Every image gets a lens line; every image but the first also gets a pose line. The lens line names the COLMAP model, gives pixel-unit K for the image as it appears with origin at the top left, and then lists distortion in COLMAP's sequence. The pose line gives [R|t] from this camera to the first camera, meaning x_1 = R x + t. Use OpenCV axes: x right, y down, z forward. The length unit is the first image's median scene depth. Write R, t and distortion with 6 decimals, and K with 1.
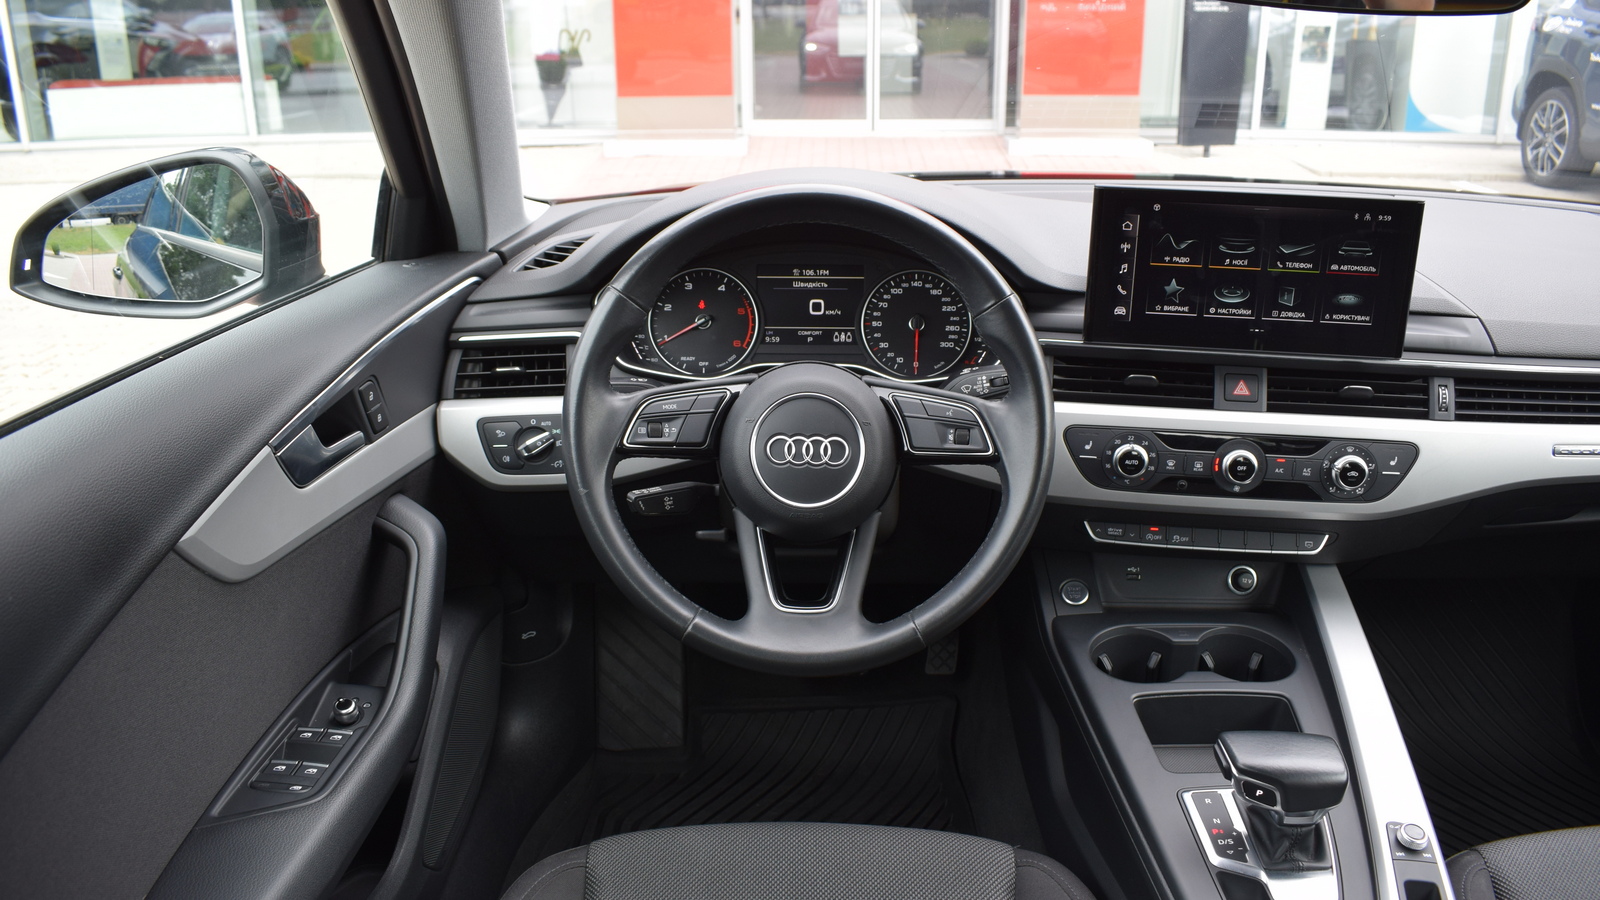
lens RADIAL K [[1259.2, 0, 811.4], [0, 1259.2, 447.6], [0, 0, 1]] dist [-0.097206, 0.025036]
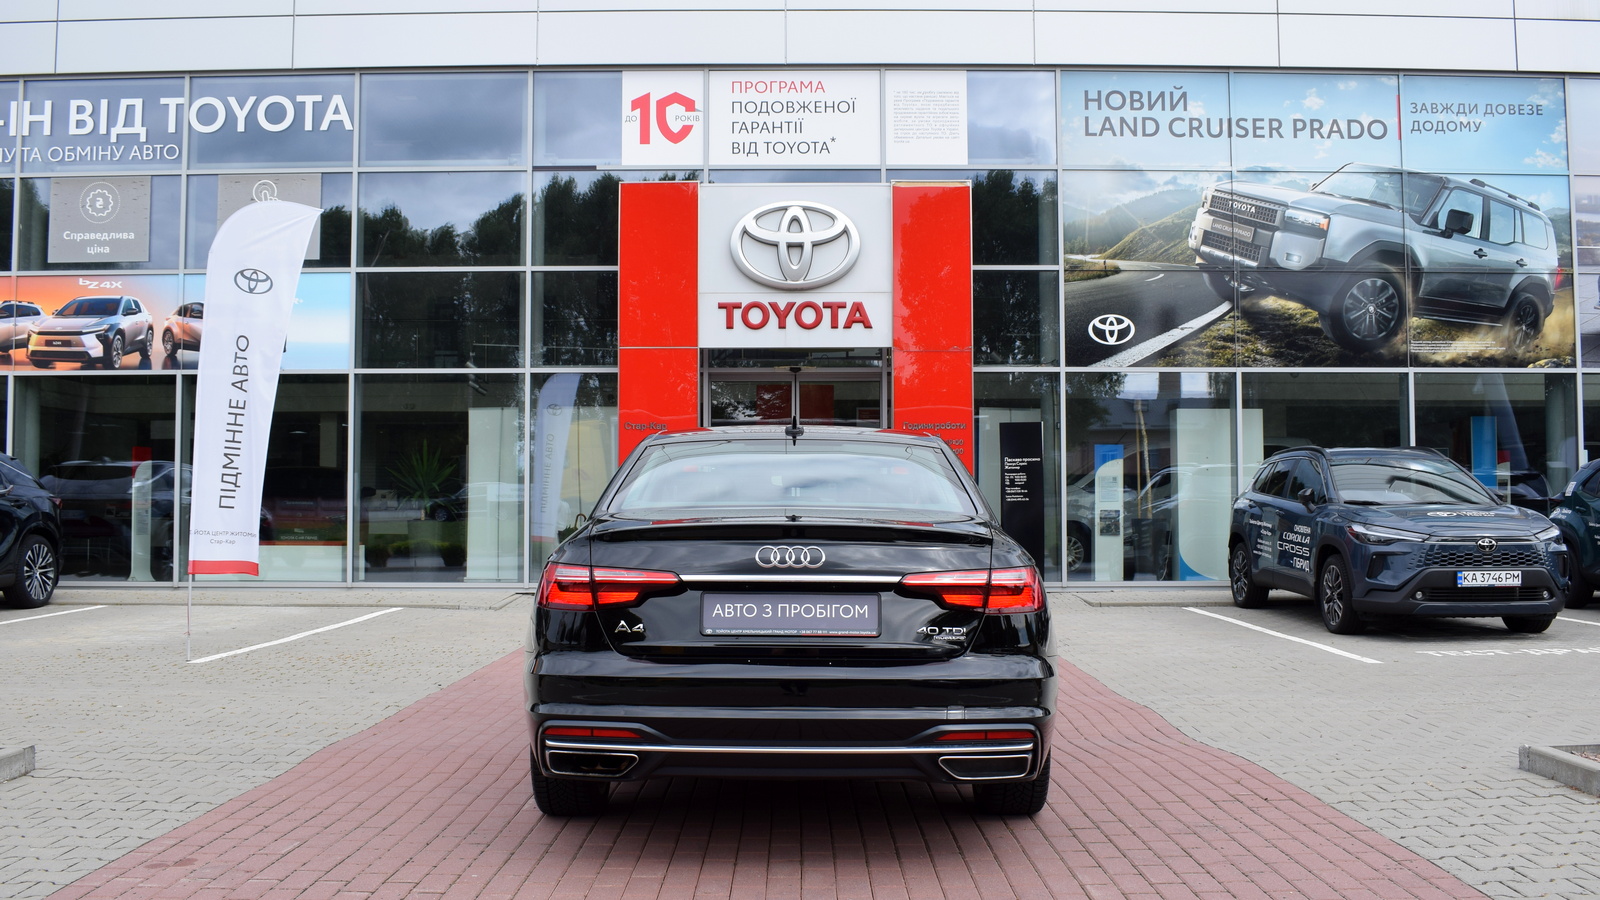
lens RADIAL K [[1470.9, 0, 811.7], [0, 1470.9, 442.3], [0, 0, 1]] dist [-0.083523, 0.000000]
pose [[0.999798, 0.003346, 0.019799, 0.289321], [0.004365, 0.926237, -0.376916, 1.839148], [-0.019600, 0.376927, 0.926036, -4.933553]]
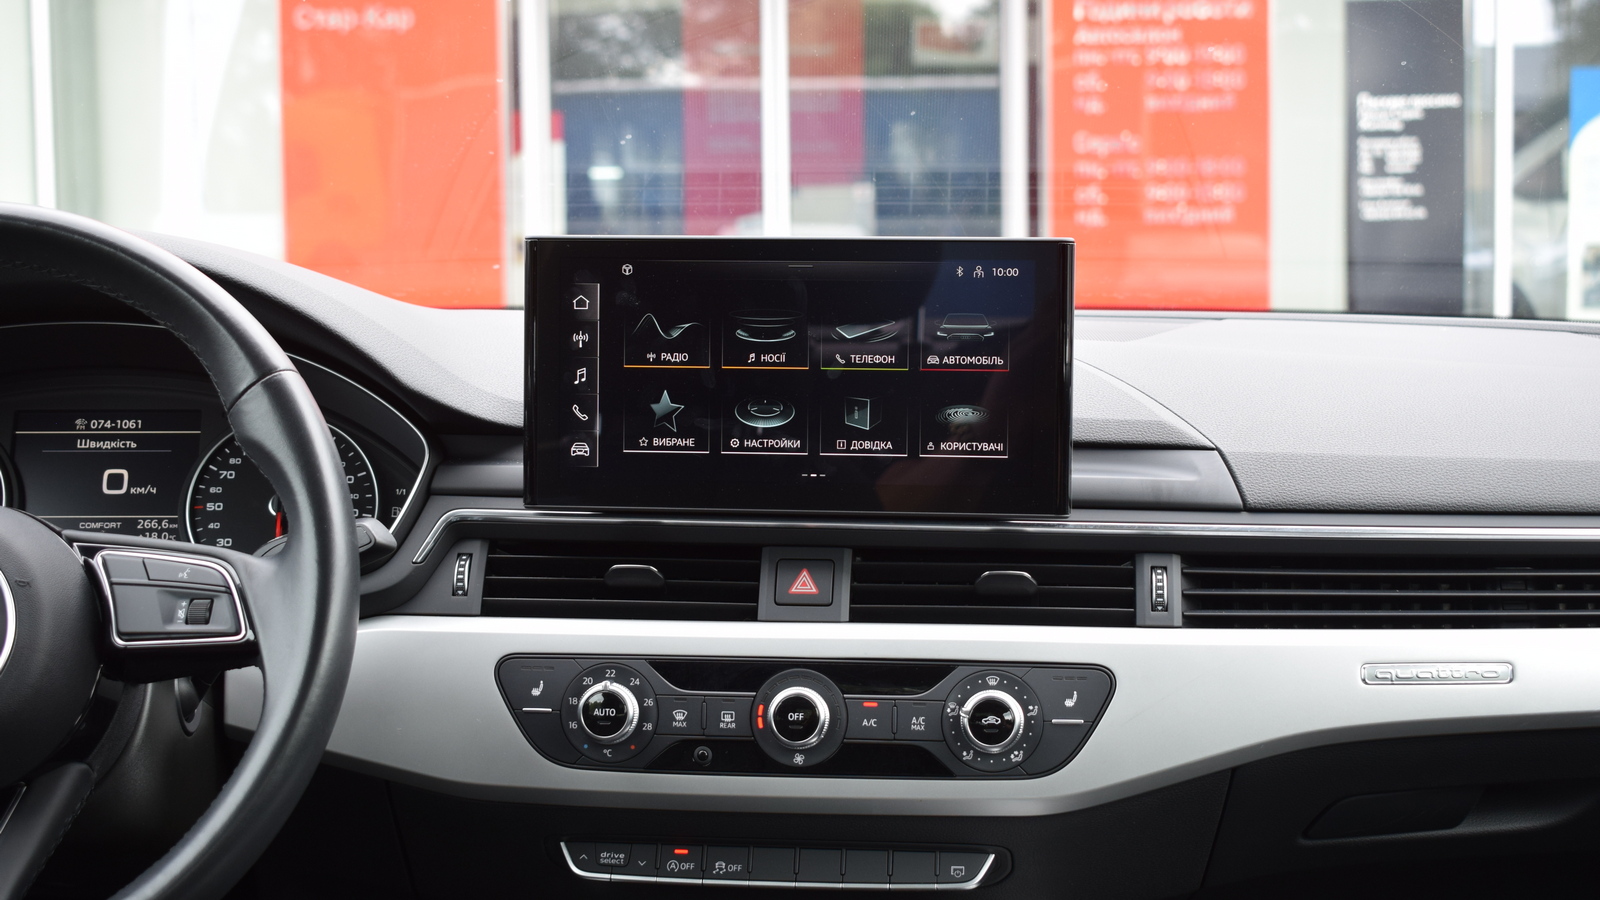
lens RADIAL K [[2479.8, 0, 800.6], [0, 2479.8, 442.8], [0, 0, 1]] dist [-0.032704, 0.000000]
pose [[0.999751, -0.008628, 0.020586, 0.306825], [0.013776, 0.964173, -0.264917, 0.182306], [-0.017563, 0.265135, 0.964051, -0.103652]]
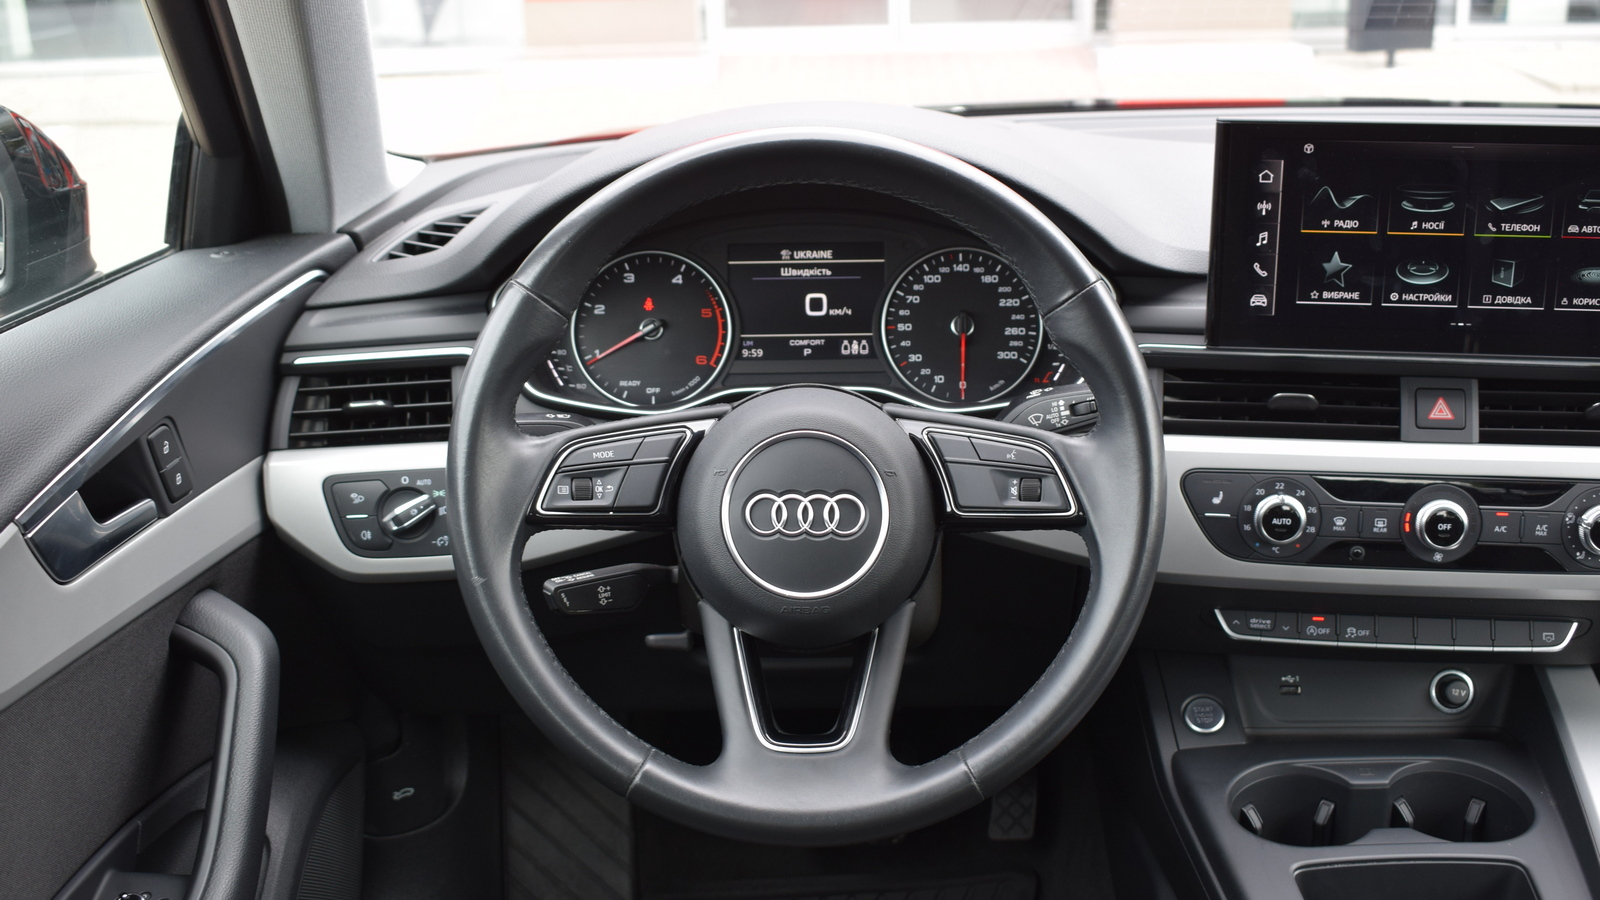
lens RADIAL K [[1852.4, 0, 814.3], [0, 1852.4, 447.8], [0, 0, 1]] dist [-0.056790, 0.000000]
pose [[0.999788, -0.020464, -0.002399, 0.004093], [0.020375, 0.999266, -0.032436, -0.000934], [0.003061, 0.032380, 0.999471, -0.007684]]
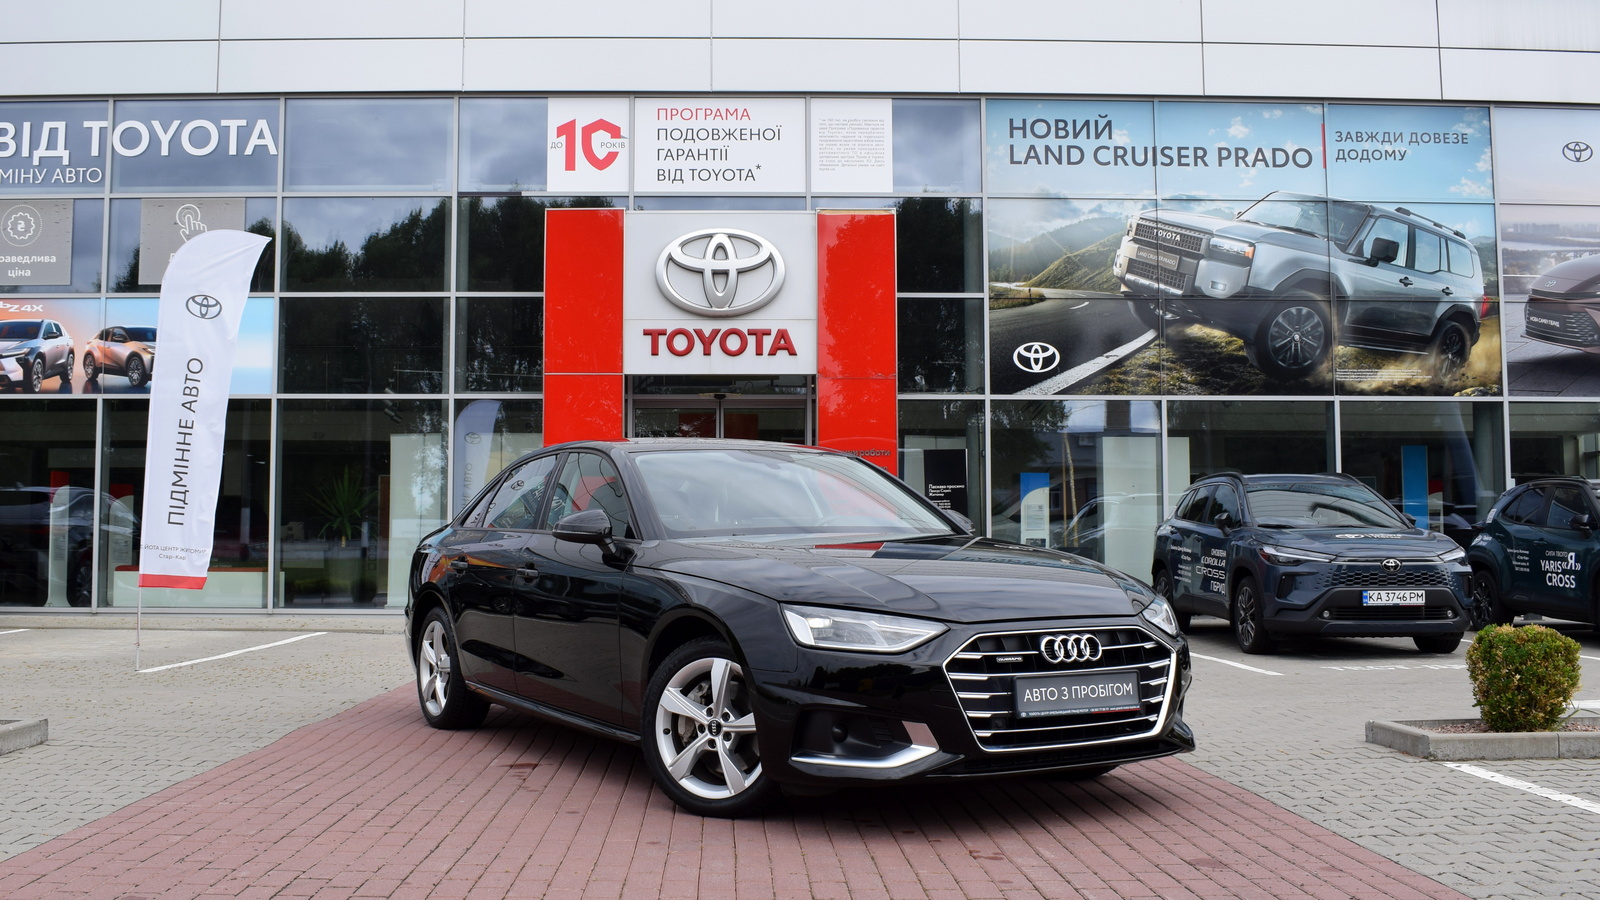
lens RADIAL K [[1599.9, 0, 745.7], [0, 1599.9, 443.6], [0, 0, 1]] dist [-0.081568, 0.000000]
pose [[0.999622, 0.006918, 0.026620, 0.251929], [0.004294, 0.916735, -0.399473, 2.394562], [-0.027167, 0.399437, 0.916358, -5.966232]]
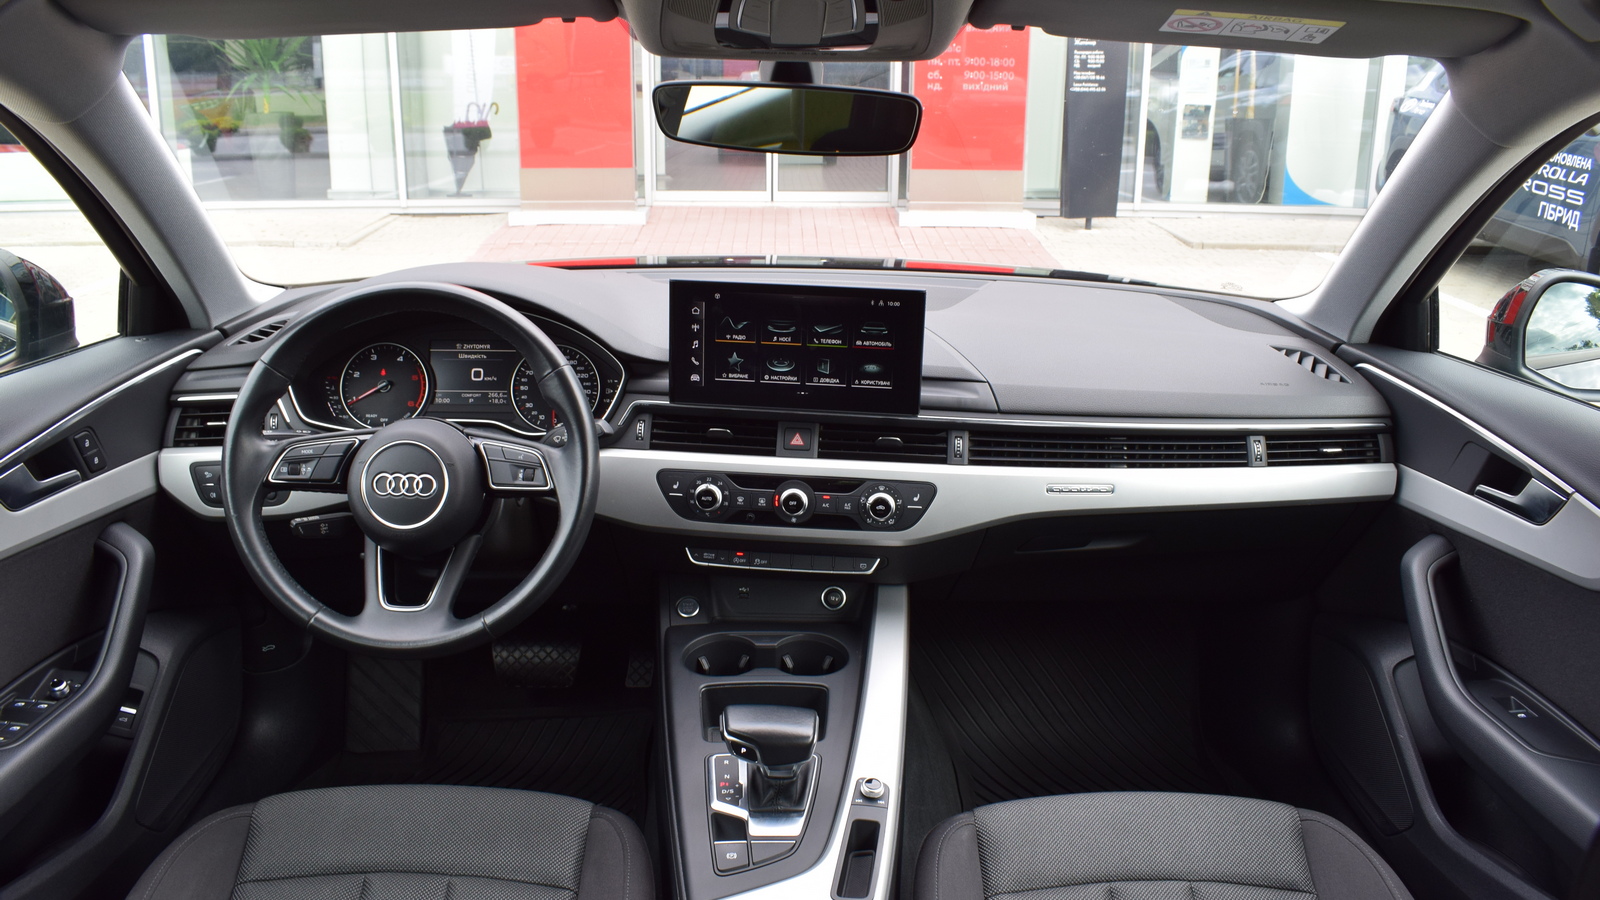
lens RADIAL K [[1259.2, 0, 805.5], [0, 1259.2, 447.8], [0, 0, 1]] dist [-0.097206, 0.025036]
pose [[0.999142, 0.002165, 0.041356, 0.288038], [-0.000085, 0.998738, -0.050232, 0.023136], [-0.041413, 0.050185, 0.997881, -0.247914]]
